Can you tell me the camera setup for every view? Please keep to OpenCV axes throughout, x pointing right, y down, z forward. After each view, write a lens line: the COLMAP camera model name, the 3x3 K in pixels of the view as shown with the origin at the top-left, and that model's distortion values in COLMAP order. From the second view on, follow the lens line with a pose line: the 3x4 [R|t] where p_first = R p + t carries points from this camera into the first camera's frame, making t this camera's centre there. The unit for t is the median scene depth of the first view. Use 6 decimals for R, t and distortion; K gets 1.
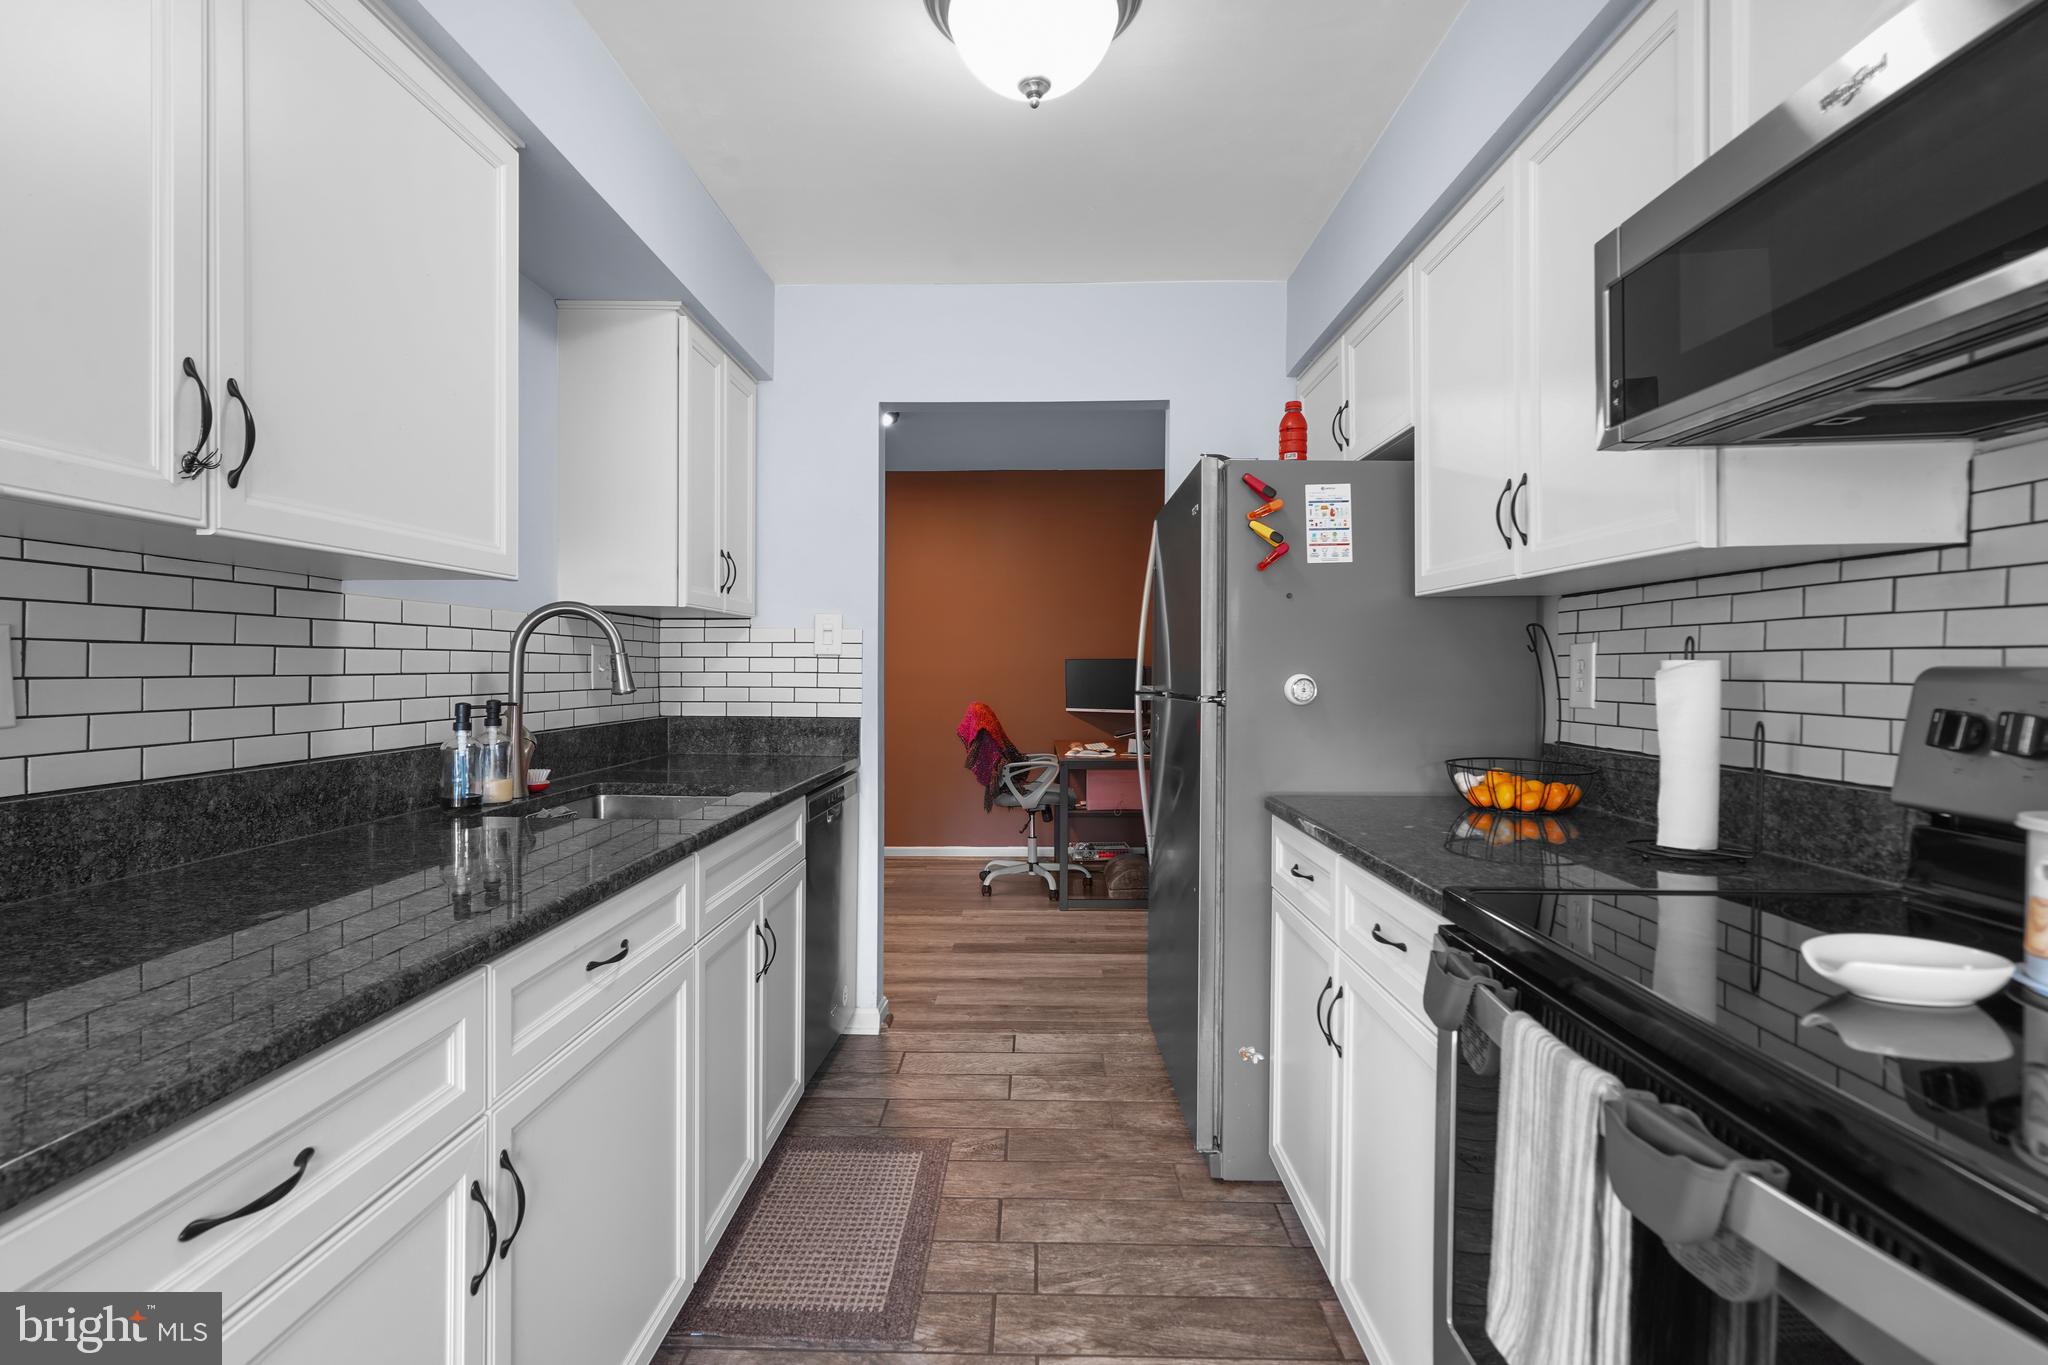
lens RADIAL K [[948.7, 0, 1022.2], [0, 948.7, 676.0], [0, 0, 1]] dist [-0.005550, -0.000525]
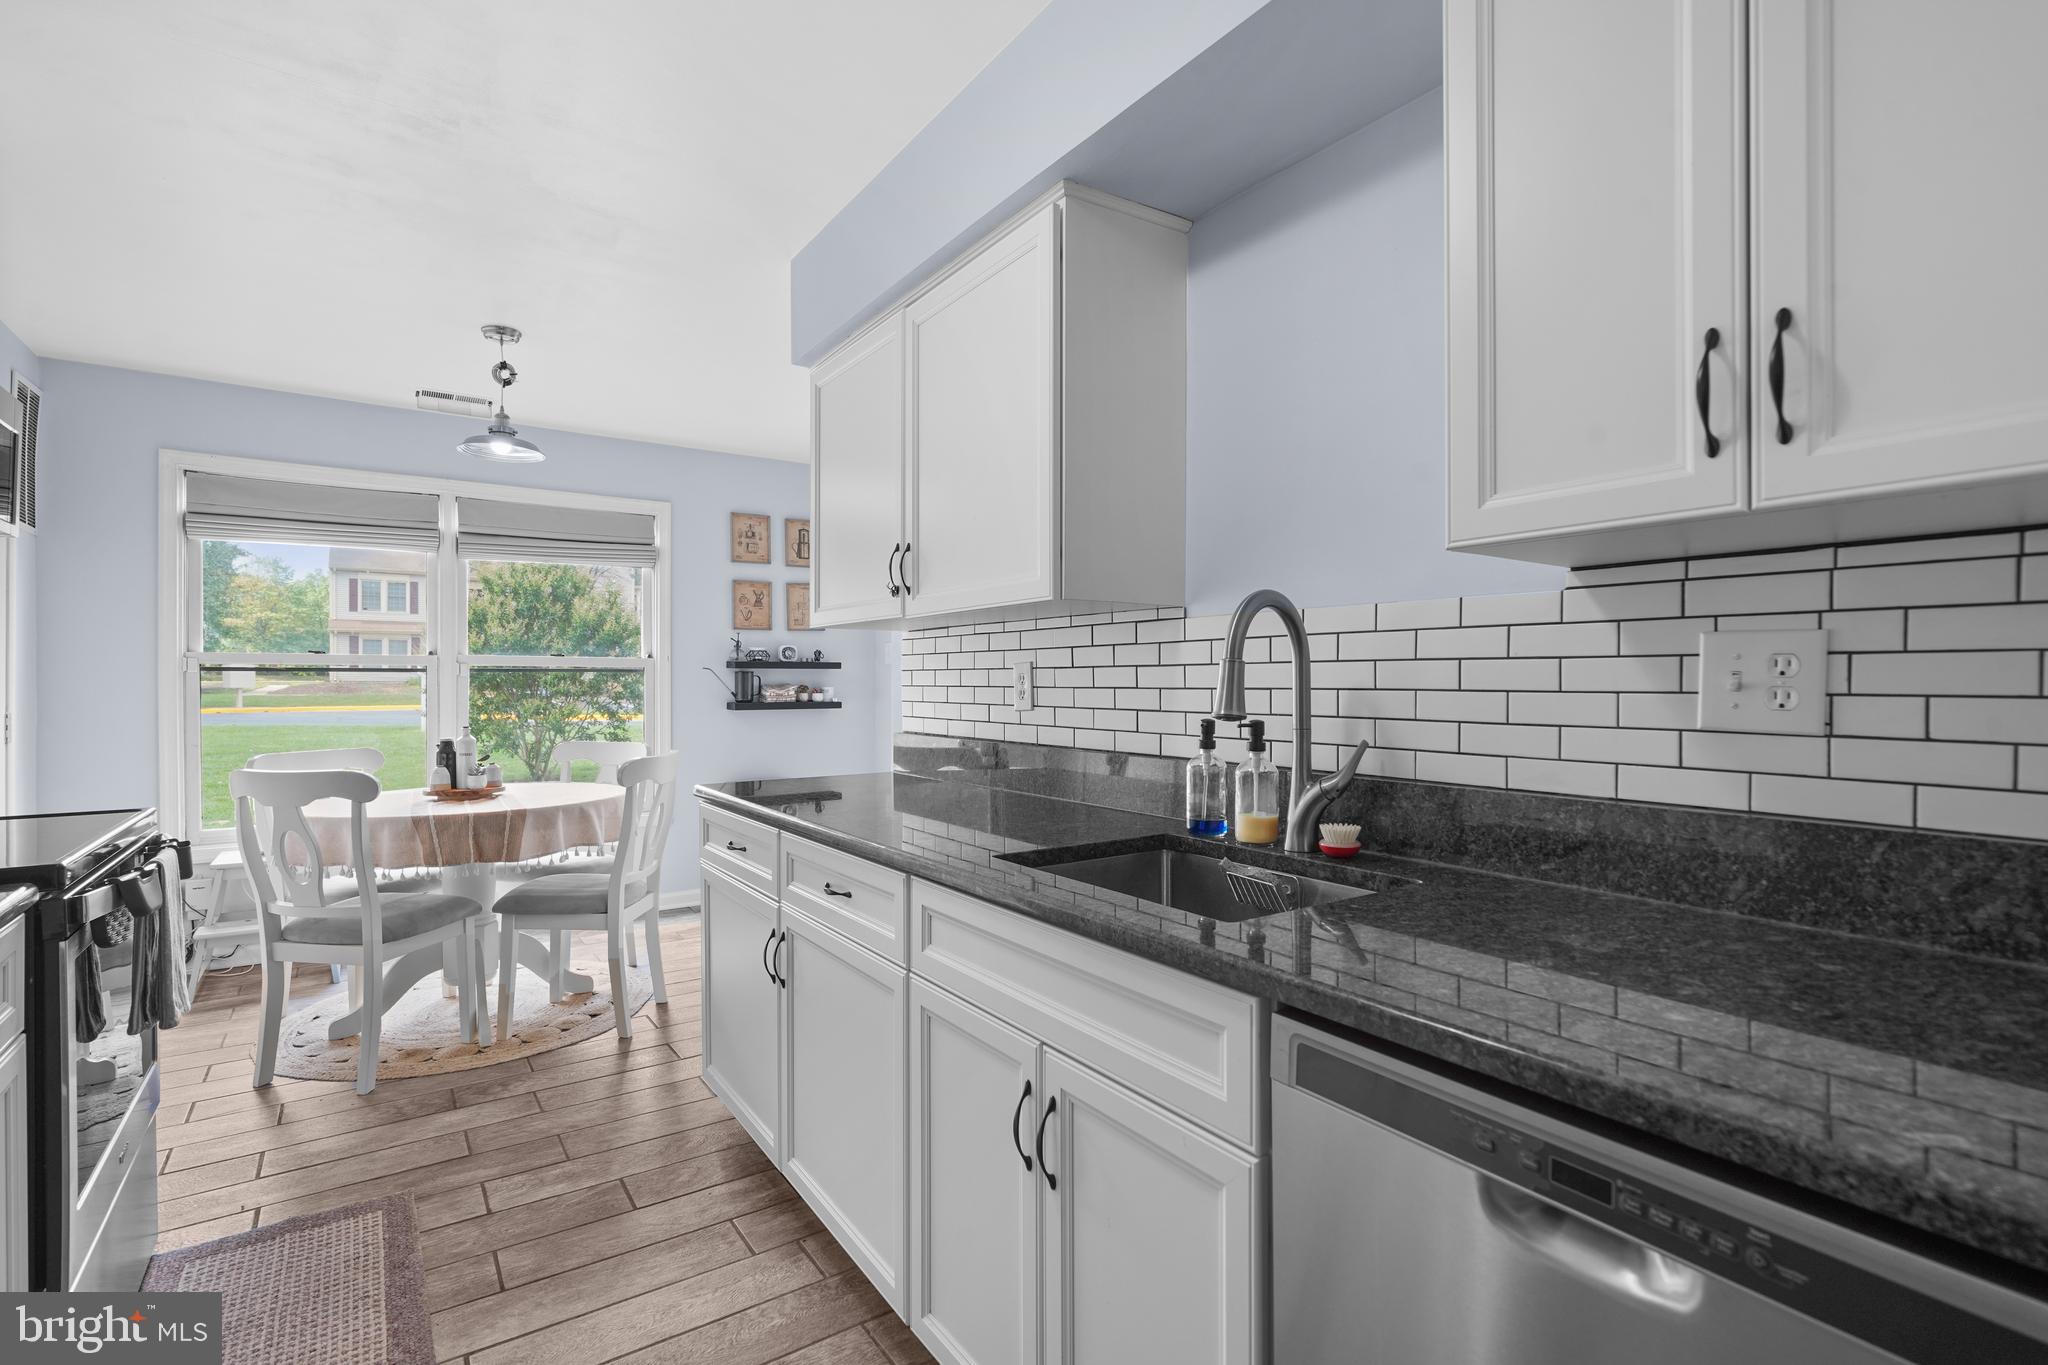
lens RADIAL K [[948.7, 0, 1021.5], [0, 948.7, 686.0], [0, 0, 1]] dist [-0.005550, -0.000525]
pose [[-0.811067, -0.002650, -0.584947, 0.098578], [-0.009529, 0.999917, 0.008684, -0.009905], [0.584876, 0.012617, -0.811025, 1.474495]]
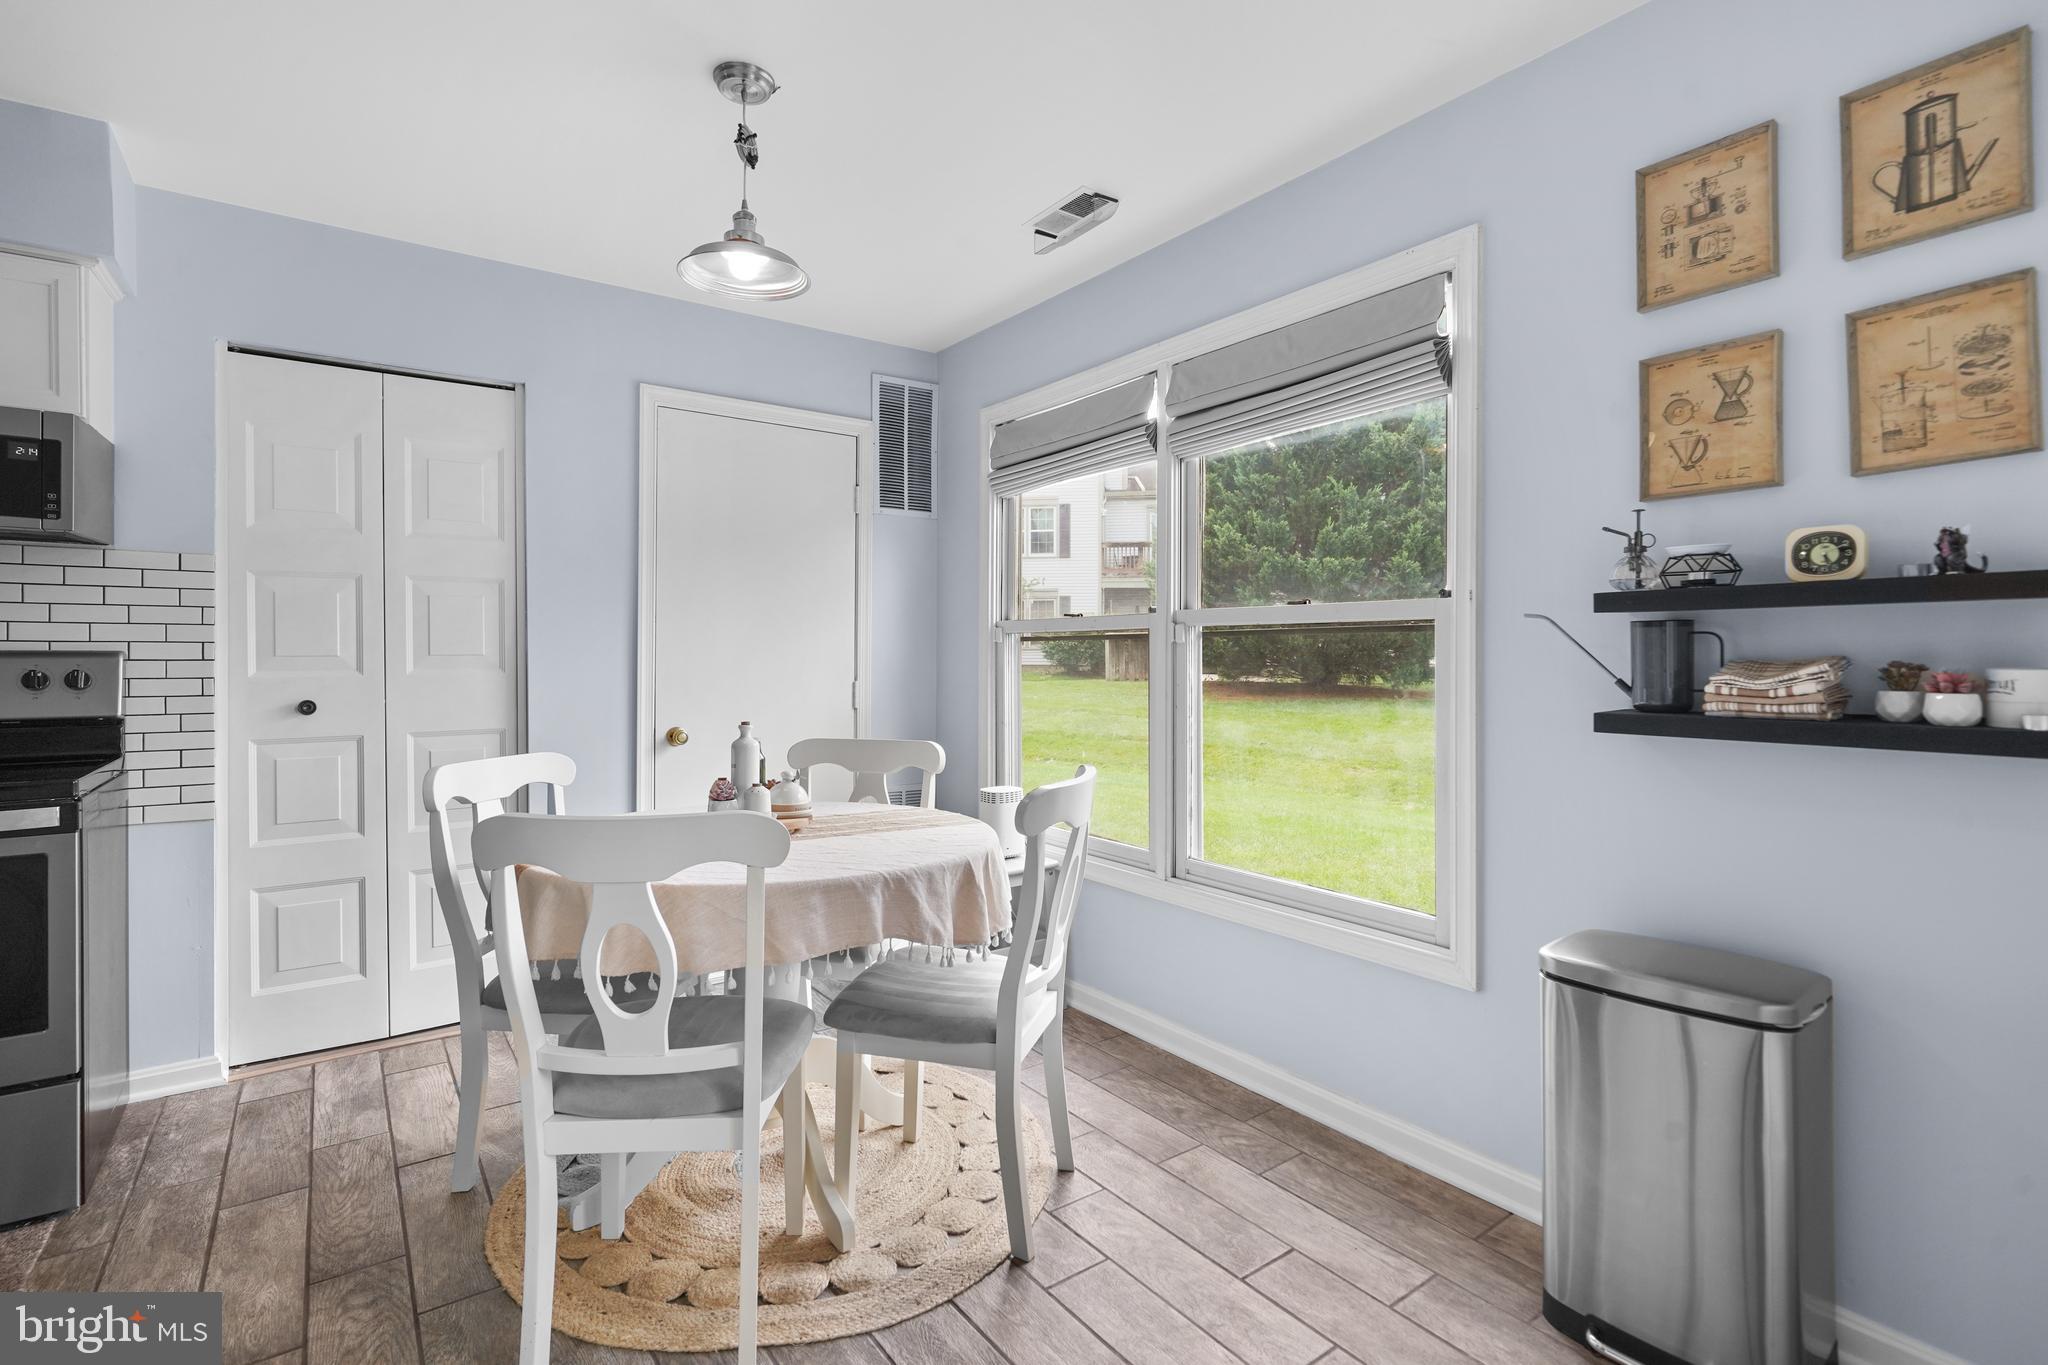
lens RADIAL K [[948.7, 0, 999.4], [0, 948.7, 660.3], [0, 0, 1]] dist [-0.005550, -0.000525]
pose [[-0.599936, -0.010878, 0.799974, -1.082151], [0.006378, 0.999811, 0.018378, -0.003285], [-0.800023, 0.016128, -0.599753, 0.020501]]
